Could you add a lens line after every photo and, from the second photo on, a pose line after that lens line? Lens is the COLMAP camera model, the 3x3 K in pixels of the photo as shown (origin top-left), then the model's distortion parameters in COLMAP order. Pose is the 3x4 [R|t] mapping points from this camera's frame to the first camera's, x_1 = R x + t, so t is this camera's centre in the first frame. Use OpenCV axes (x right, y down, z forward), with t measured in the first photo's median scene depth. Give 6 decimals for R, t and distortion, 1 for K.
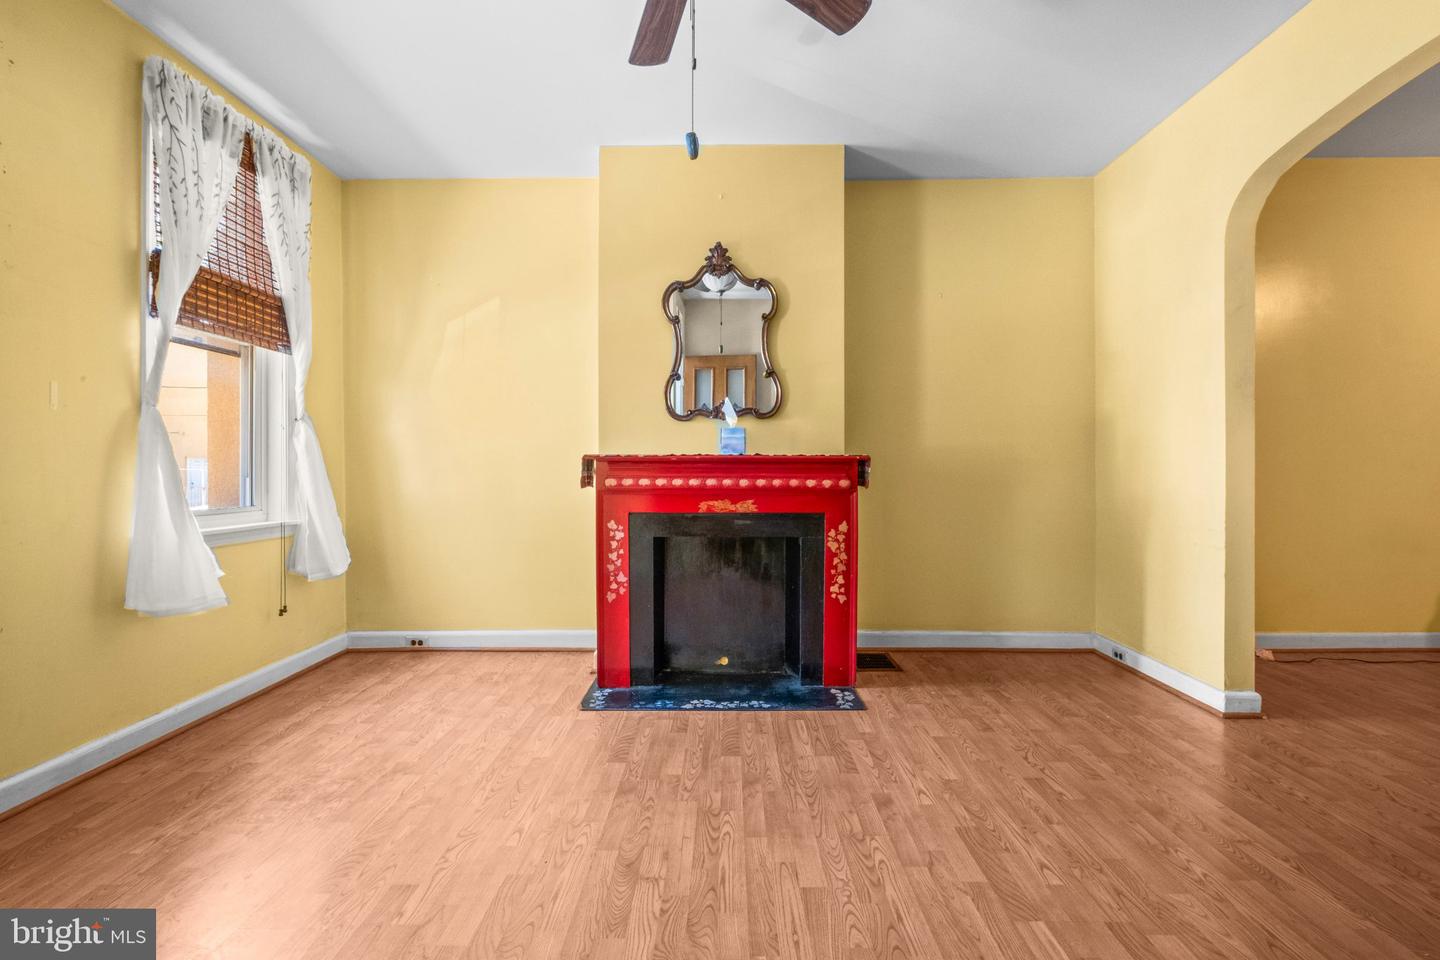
lens RADIAL K [[634.2, 0, 721.2], [0, 634.2, 471.5], [0, 0, 1]] dist [-0.000331, -0.002855]
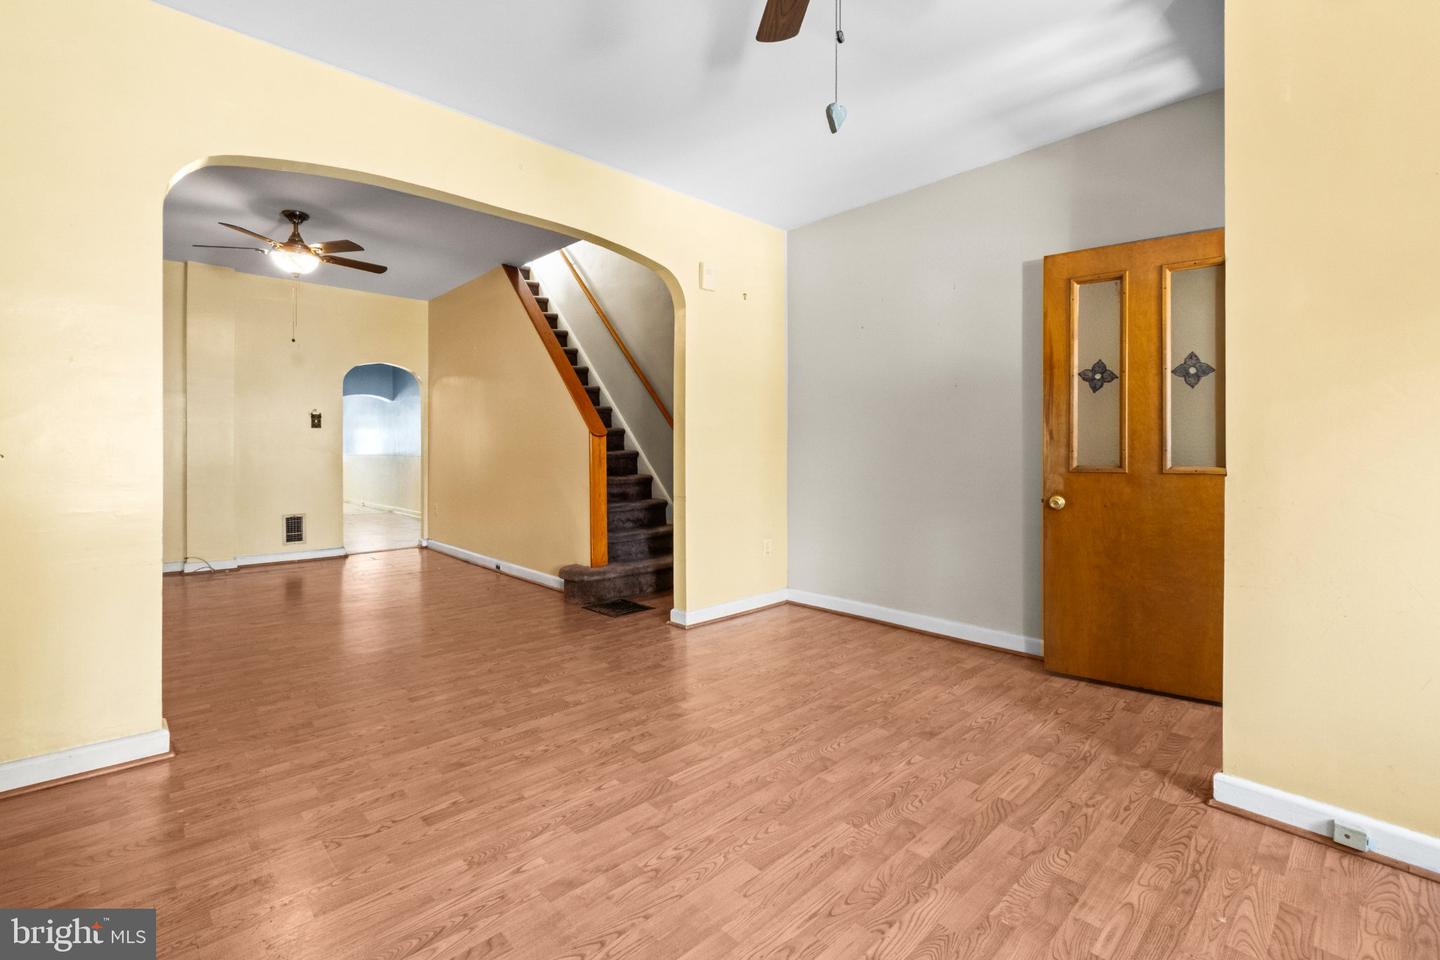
lens RADIAL K [[634.2, 0, 720.0], [0, 634.2, 467.8], [0, 0, 1]] dist [-0.000331, -0.002855]
pose [[-0.696004, -0.017457, 0.717826, -0.577541], [0.003186, 0.999619, 0.027399, -0.048400], [-0.718031, 0.021357, -0.695683, 1.776862]]
